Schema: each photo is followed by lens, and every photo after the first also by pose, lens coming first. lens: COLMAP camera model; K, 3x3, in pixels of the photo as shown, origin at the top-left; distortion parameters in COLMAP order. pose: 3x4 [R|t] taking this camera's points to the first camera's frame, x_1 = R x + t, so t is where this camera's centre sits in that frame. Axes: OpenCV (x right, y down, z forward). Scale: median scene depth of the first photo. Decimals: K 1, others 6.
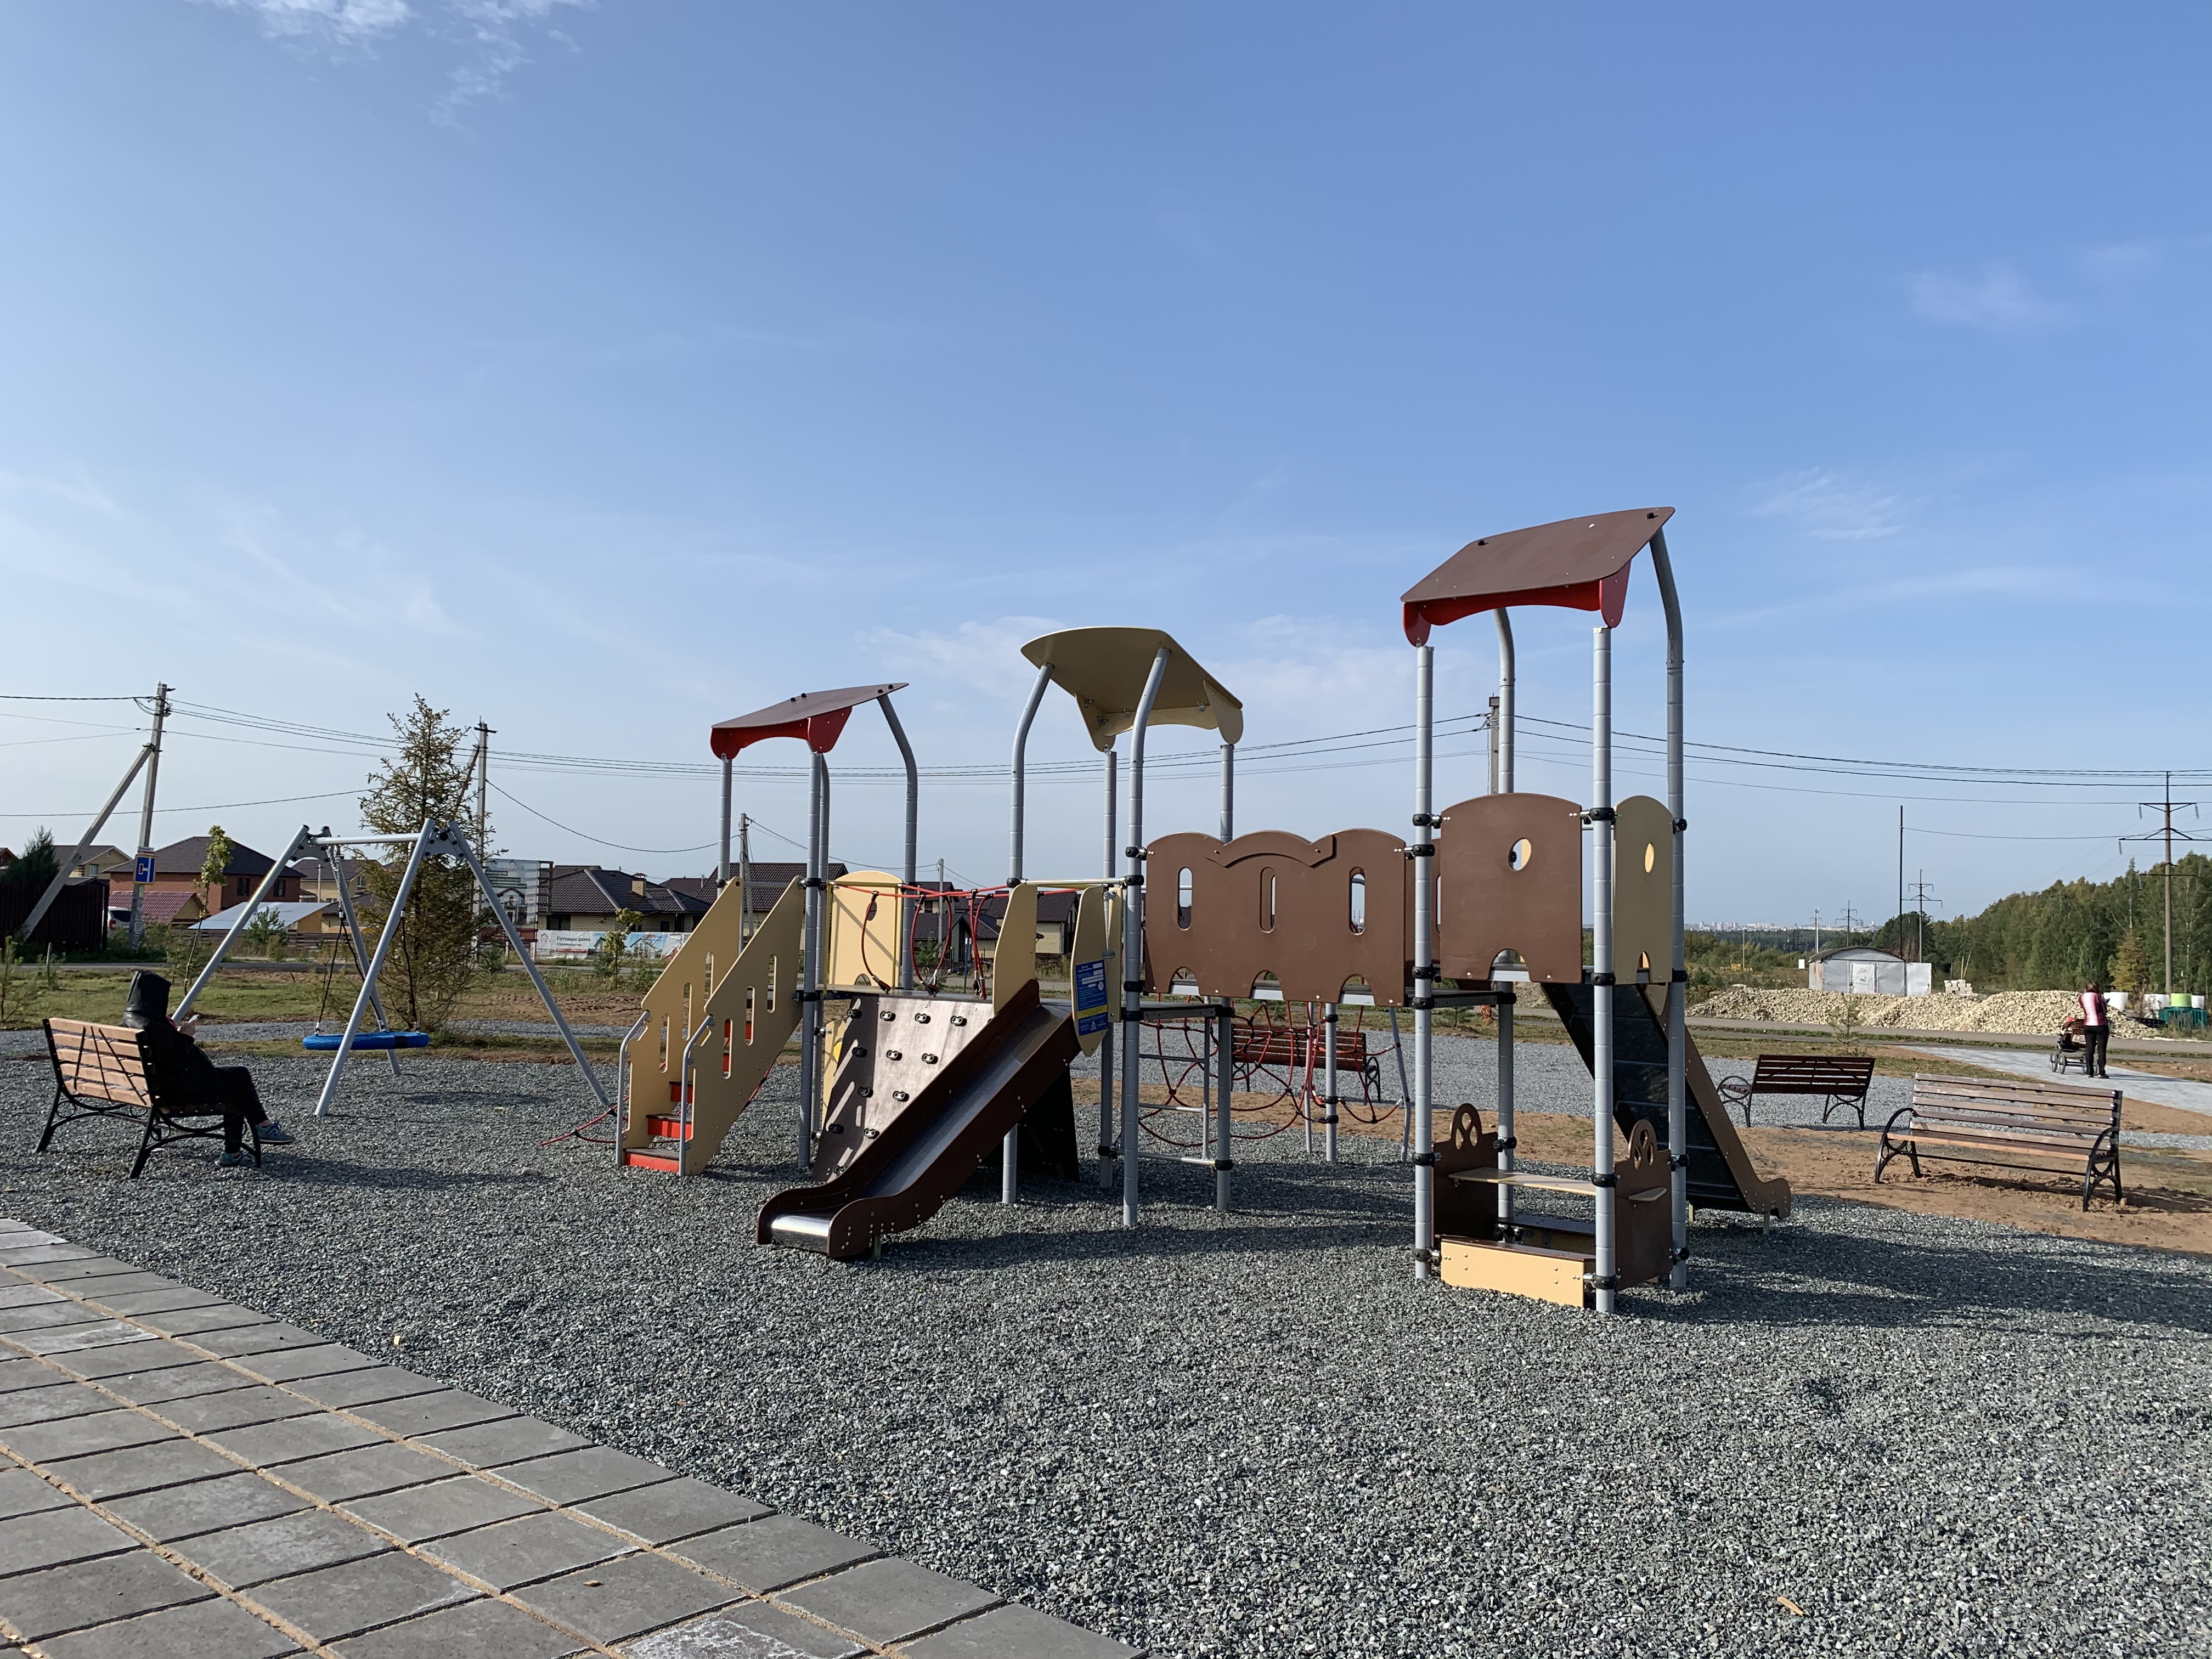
lens RADIAL K [[1689.9, 0, 1104.2], [0, 1689.9, 822.6], [0, 0, 1]] dist [0.025088, -0.003592]
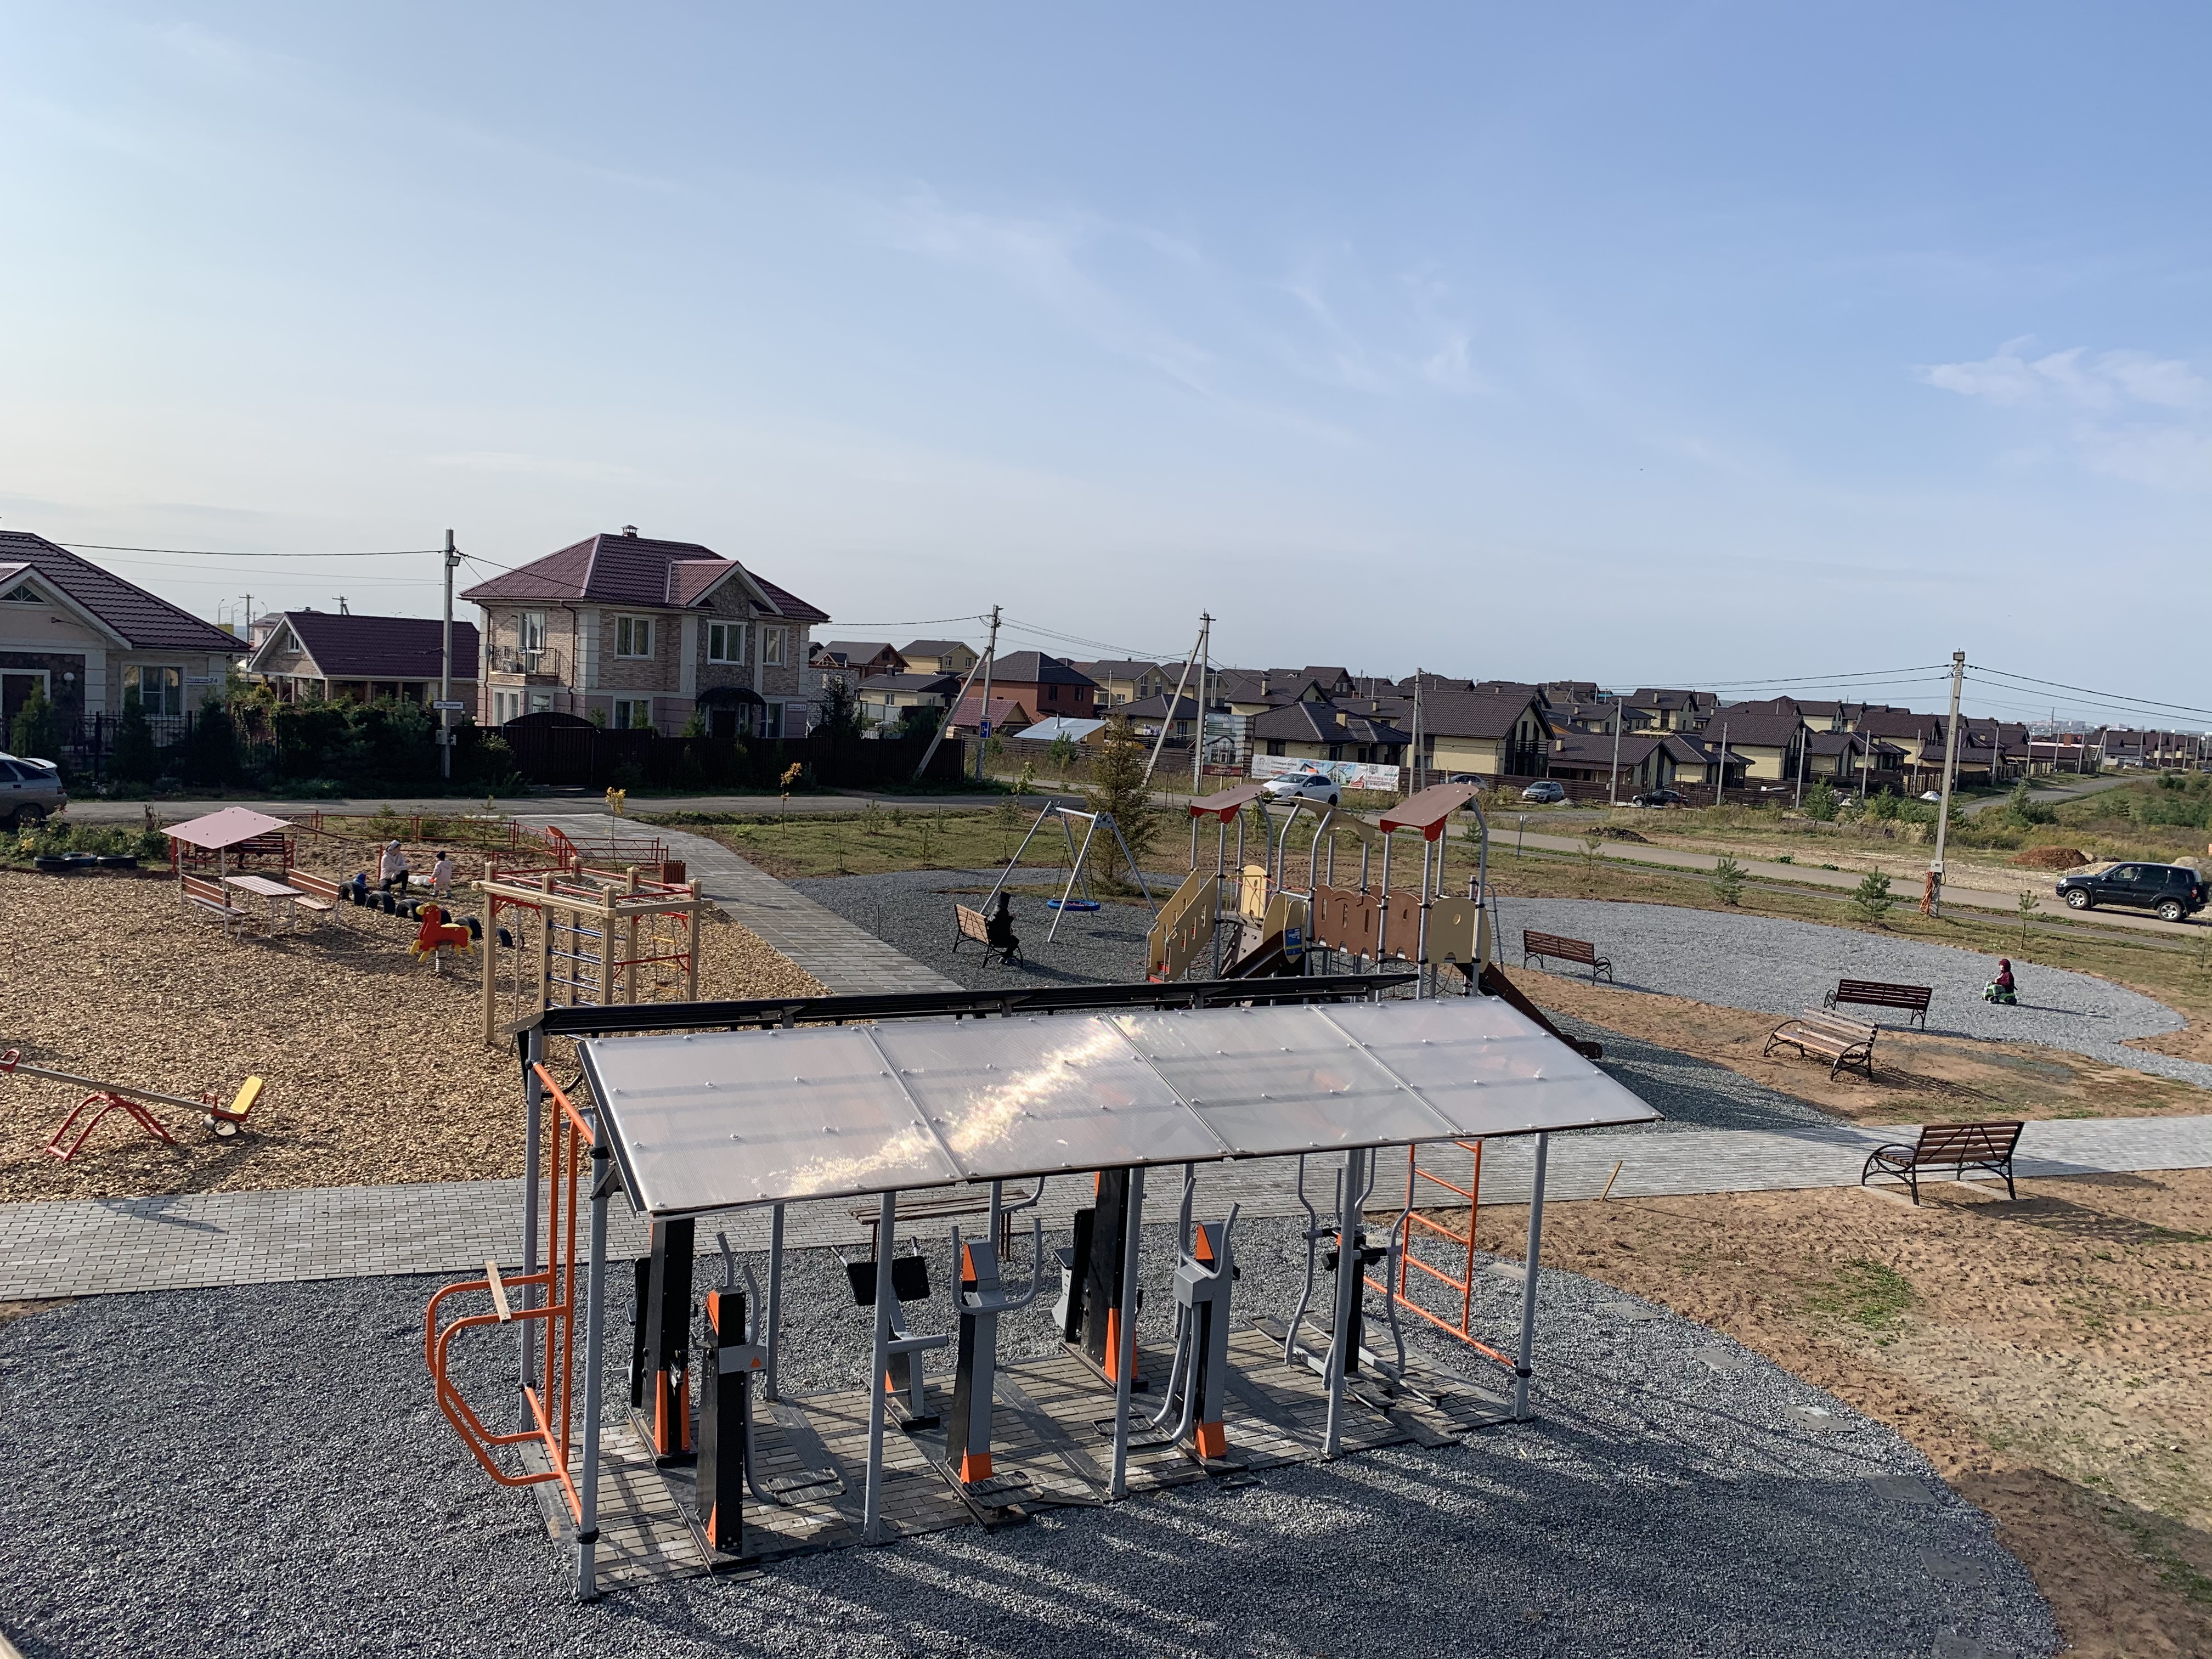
lens RADIAL K [[1689.9, 0, 1102.5], [0, 1689.9, 825.9], [0, 0, 1]] dist [0.025088, -0.003592]
pose [[0.902969, 0.069898, -0.423982, 0.668739], [-0.014785, 0.991151, 0.131915, -0.339826], [0.429450, -0.112847, 0.896012, -1.198034]]
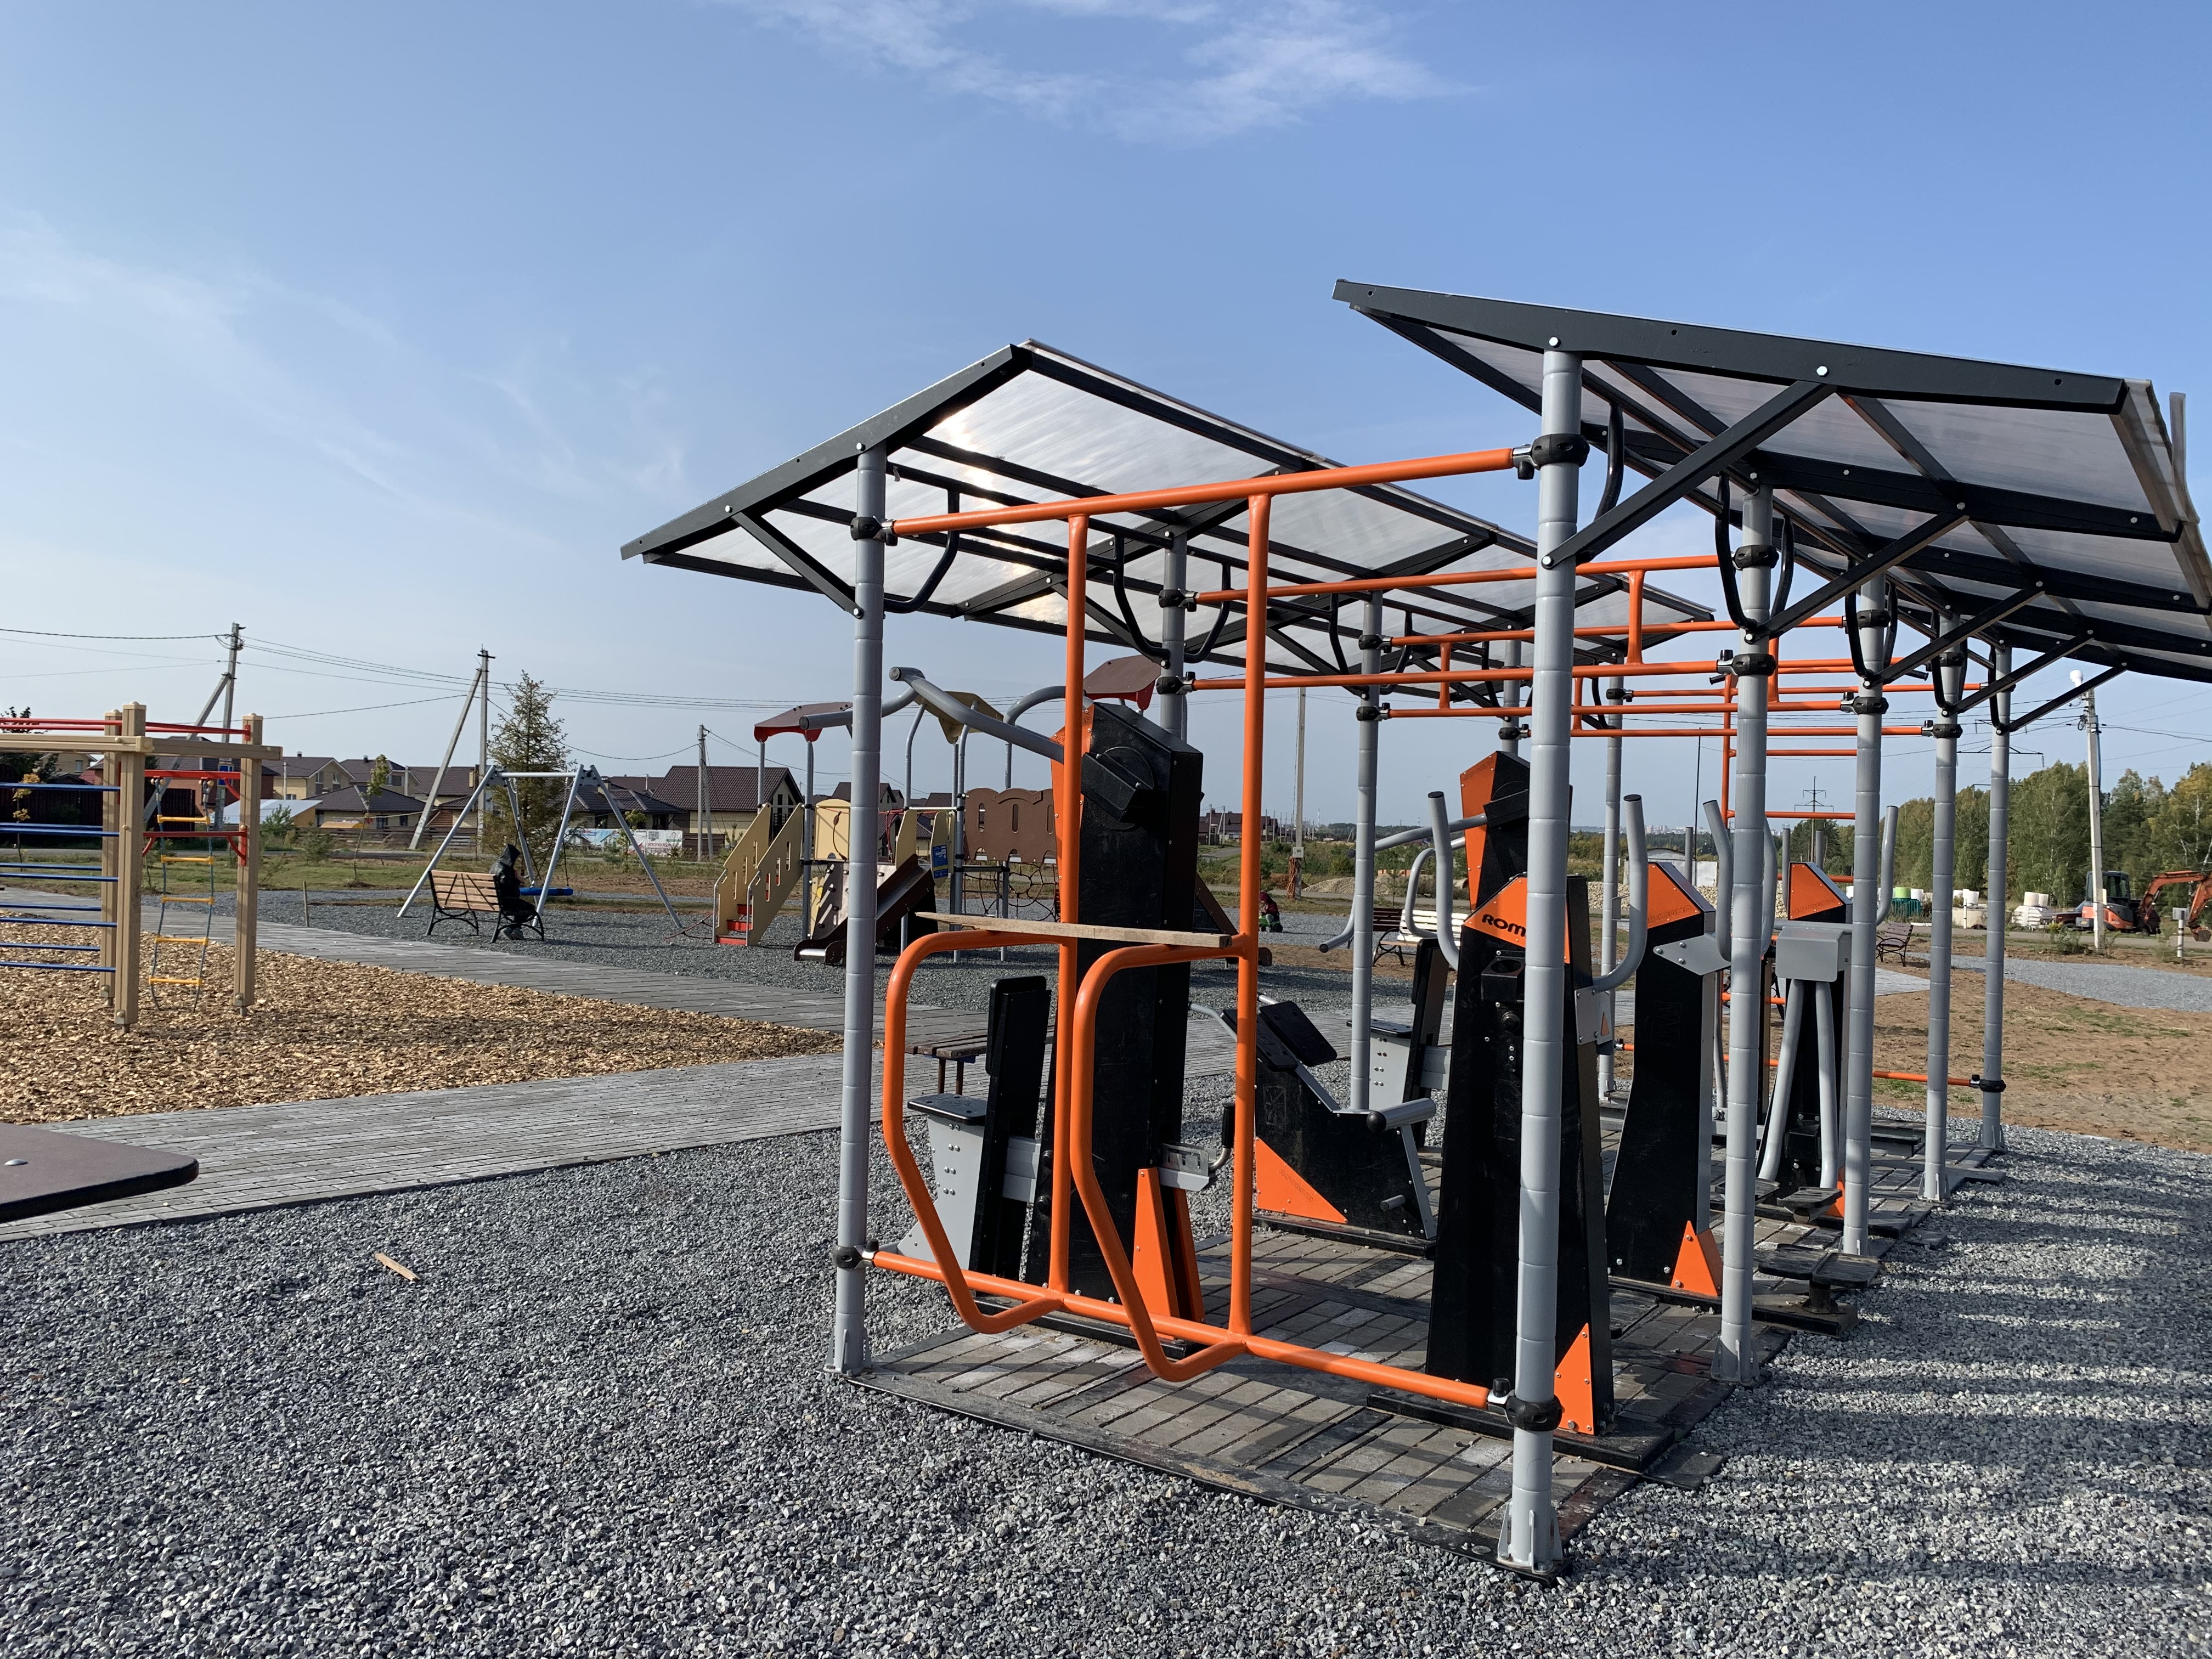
lens RADIAL K [[1689.9, 0, 1100.6], [0, 1689.9, 837.6], [0, 0, 1]] dist [0.025088, -0.003592]
pose [[0.999393, 0.006017, 0.034314, 0.100978], [-0.008333, 0.997667, 0.067758, -0.063195], [-0.033827, -0.068003, 0.997112, -0.966862]]
